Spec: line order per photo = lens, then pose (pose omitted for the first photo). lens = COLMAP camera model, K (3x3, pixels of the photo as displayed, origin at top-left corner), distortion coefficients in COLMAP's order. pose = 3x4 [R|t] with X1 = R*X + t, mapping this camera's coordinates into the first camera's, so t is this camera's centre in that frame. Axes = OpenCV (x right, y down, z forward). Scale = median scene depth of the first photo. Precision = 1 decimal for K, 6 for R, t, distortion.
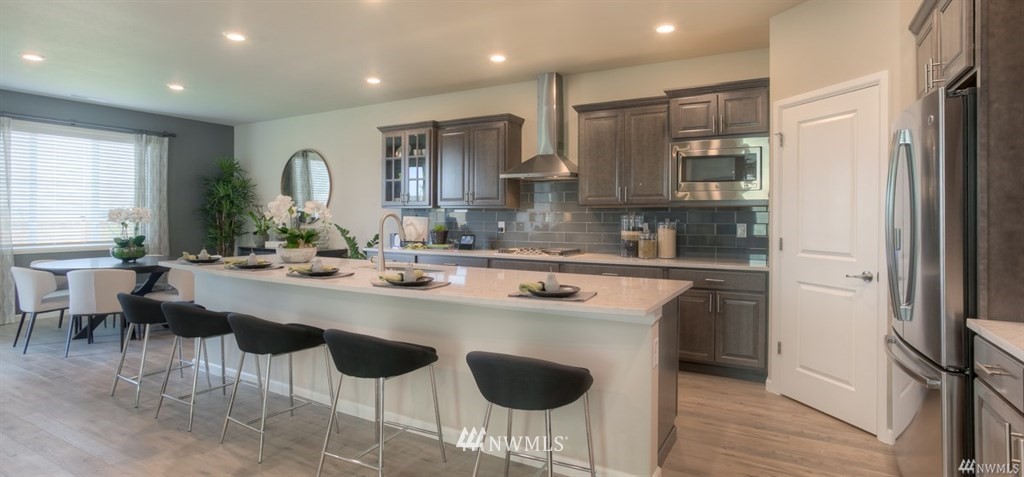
lens RADIAL K [[512.2, 0, 528.8], [0, 512.2, 210.5], [0, 0, 1]] dist [0.004164, 0.005270]
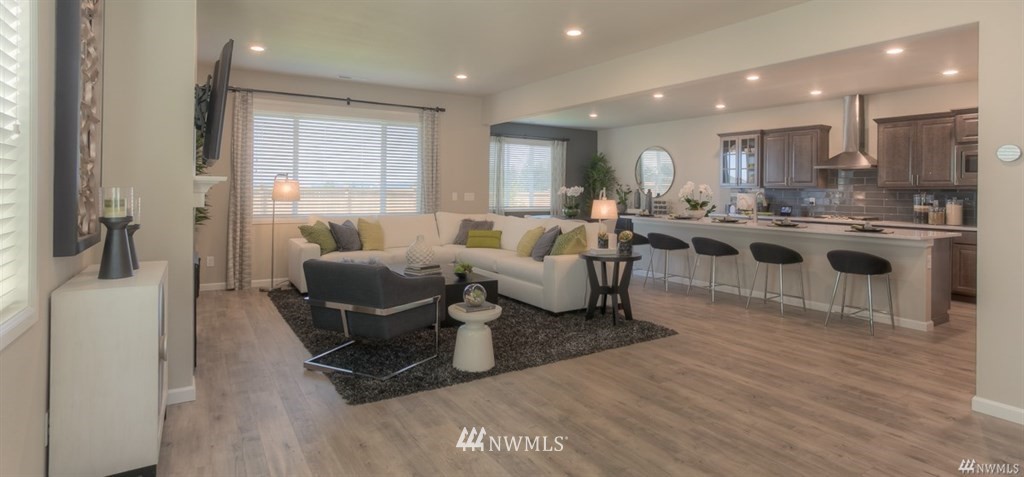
lens RADIAL K [[512.2, 0, 535.3], [0, 512.2, 182.1], [0, 0, 1]] dist [0.004164, 0.005270]
pose [[0.889355, 0.002879, -0.457208, -0.095183], [-0.006947, 0.999950, -0.007216, -0.006837], [0.457164, 0.009594, 0.889330, -0.699099]]
